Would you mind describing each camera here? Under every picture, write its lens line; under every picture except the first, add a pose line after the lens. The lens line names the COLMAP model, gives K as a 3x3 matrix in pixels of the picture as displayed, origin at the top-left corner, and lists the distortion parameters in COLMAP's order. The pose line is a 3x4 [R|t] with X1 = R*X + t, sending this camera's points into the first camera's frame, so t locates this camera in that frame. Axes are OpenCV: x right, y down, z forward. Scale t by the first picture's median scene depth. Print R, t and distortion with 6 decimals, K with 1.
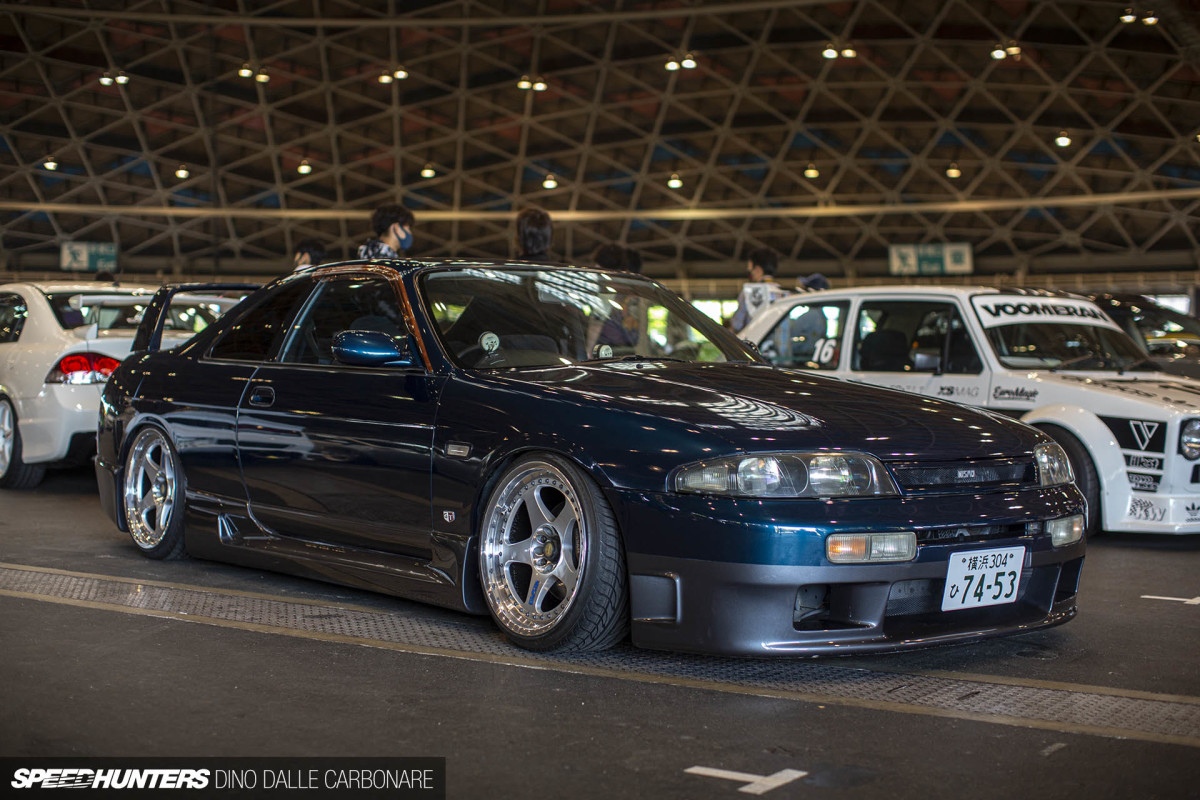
lens RADIAL K [[1831.4, 0, 605.7], [0, 1831.4, 400.8], [0, 0, 1]] dist [-0.066723, 0.000000]
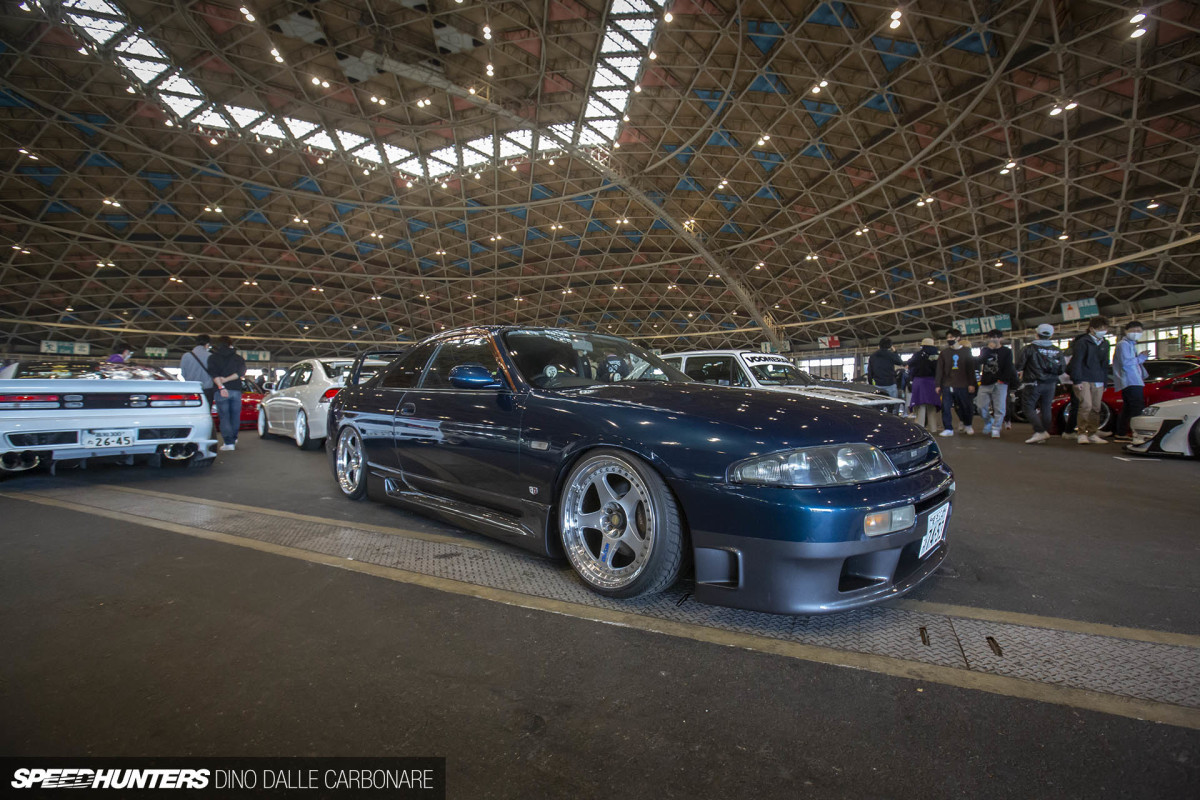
lens RADIAL K [[571.9, 0, 603.1], [0, 571.9, 393.5], [0, 0, 1]] dist [-0.019110, 0.011445]
pose [[0.994000, -0.024205, 0.106670, -0.039034], [0.025587, 0.999605, -0.011600, -0.003479], [-0.106347, 0.014260, 0.994227, 0.273457]]
